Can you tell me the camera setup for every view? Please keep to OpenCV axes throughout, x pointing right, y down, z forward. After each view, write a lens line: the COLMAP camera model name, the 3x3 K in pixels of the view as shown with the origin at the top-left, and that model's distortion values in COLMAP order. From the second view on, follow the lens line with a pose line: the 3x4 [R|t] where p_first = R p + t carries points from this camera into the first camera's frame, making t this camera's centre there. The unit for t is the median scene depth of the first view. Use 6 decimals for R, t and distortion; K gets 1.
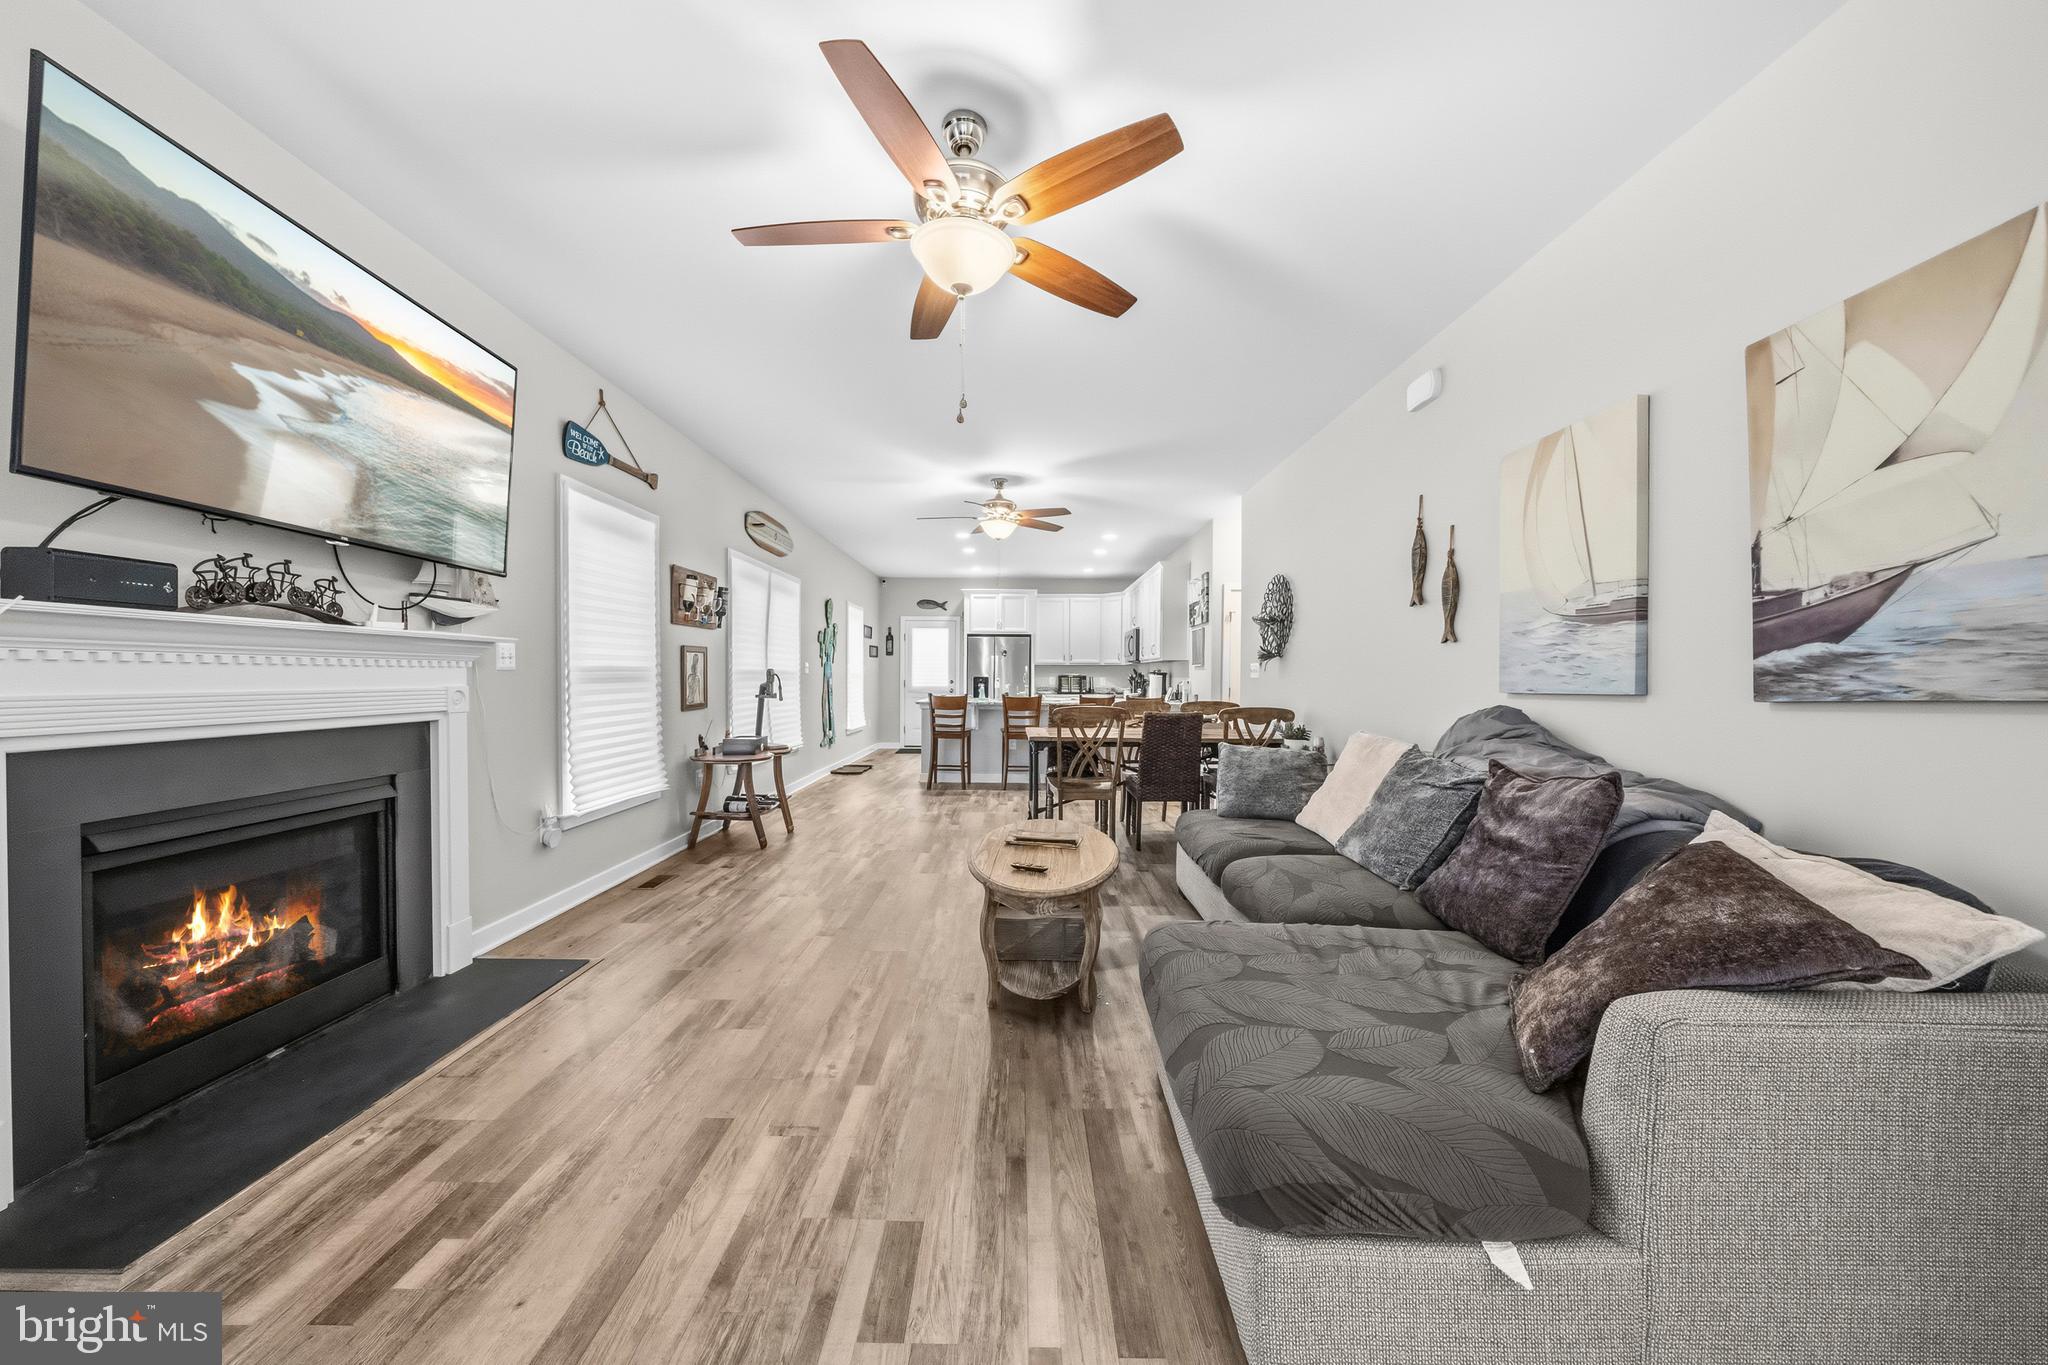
lens RADIAL K [[709.3, 0, 1020.6], [0, 709.3, 687.6], [0, 0, 1]] dist [-0.005851, -0.000121]
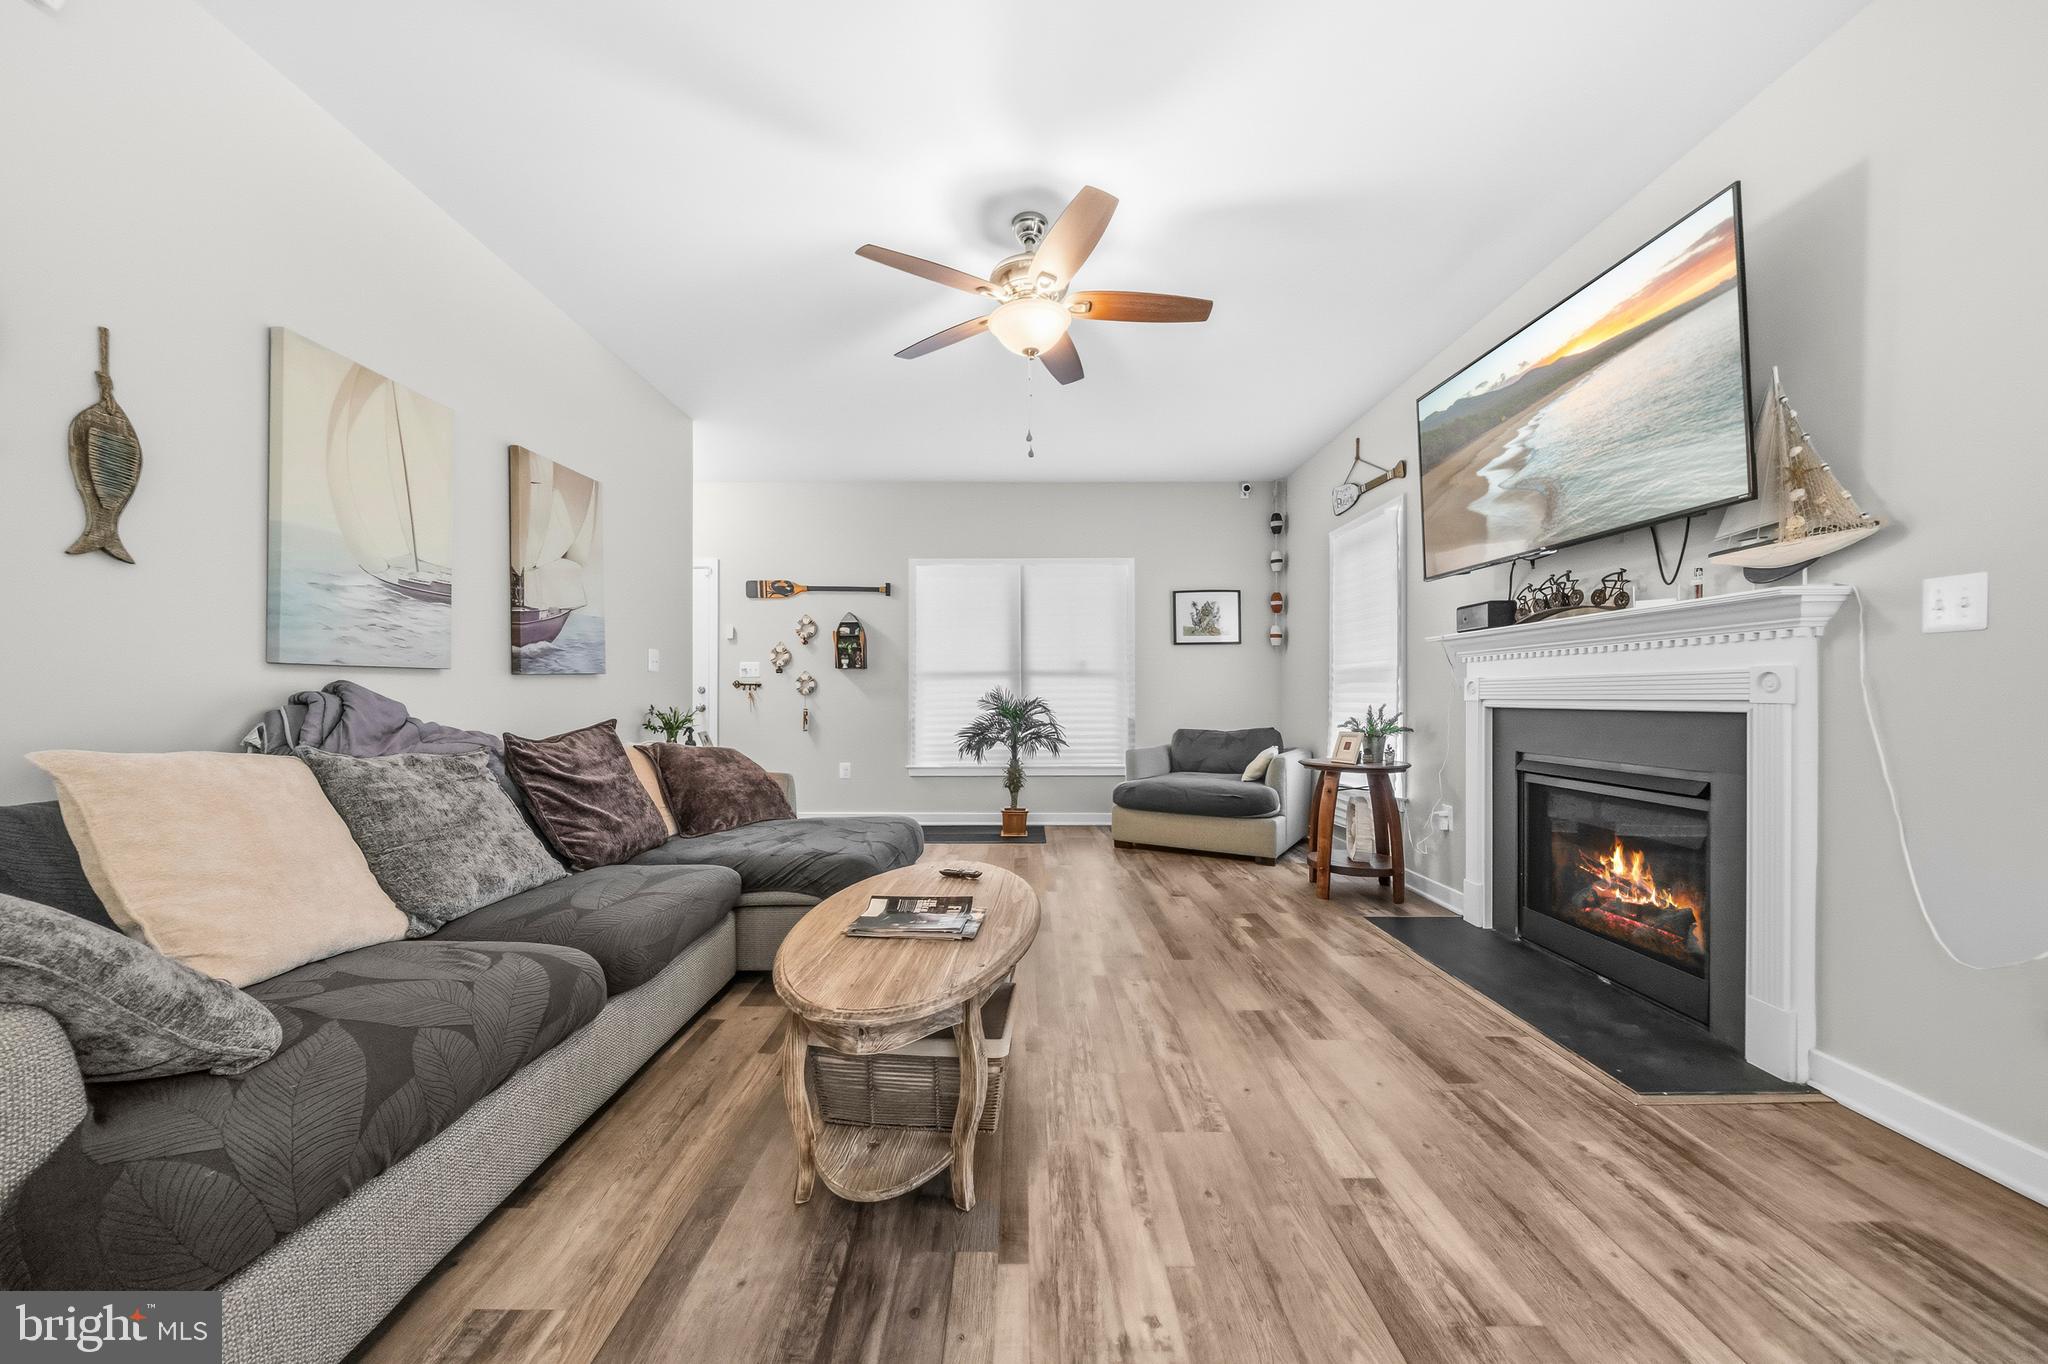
lens RADIAL K [[738.6, 0, 1019.5], [0, 738.6, 695.7], [0, 0, 1]] dist [-0.000136, -0.000014]
pose [[-0.999947, -0.008903, 0.005116, -0.054979], [-0.008837, 0.999880, 0.012691, 0.023517], [-0.005228, 0.012645, -0.999906, 1.691390]]
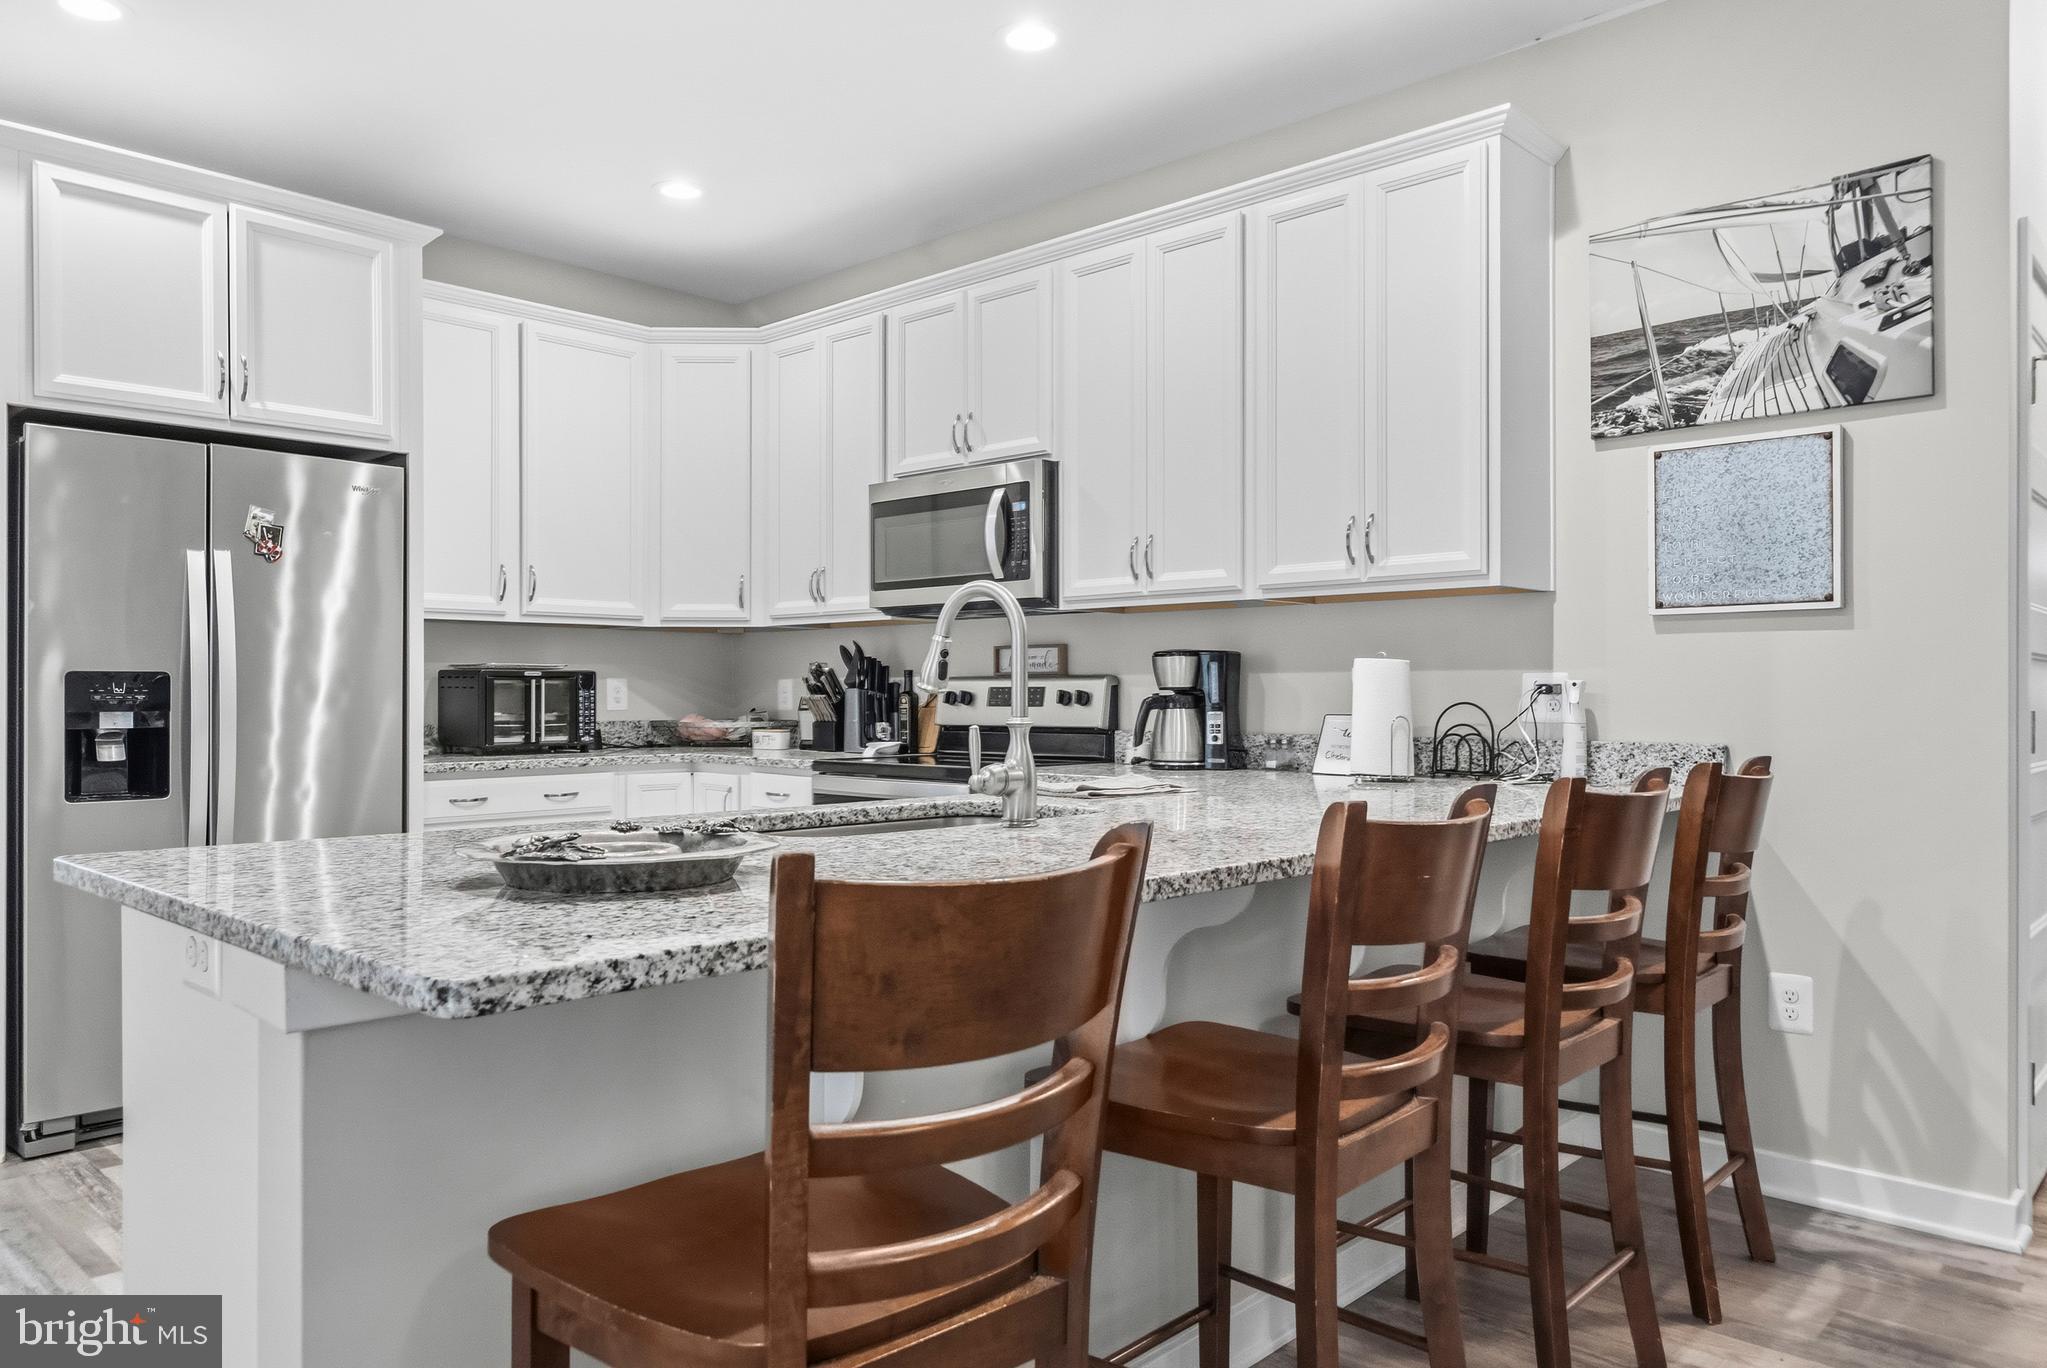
lens RADIAL K [[1392.1, 0, 1005.6], [0, 1392.1, 691.2], [0, 0, 1]] dist [0.000015, 0.002124]
pose [[0.688923, -0.005648, 0.724812, -0.561399], [0.015827, 0.999848, -0.007253, -0.018335], [-0.724662, 0.016468, 0.688908, 2.338236]]
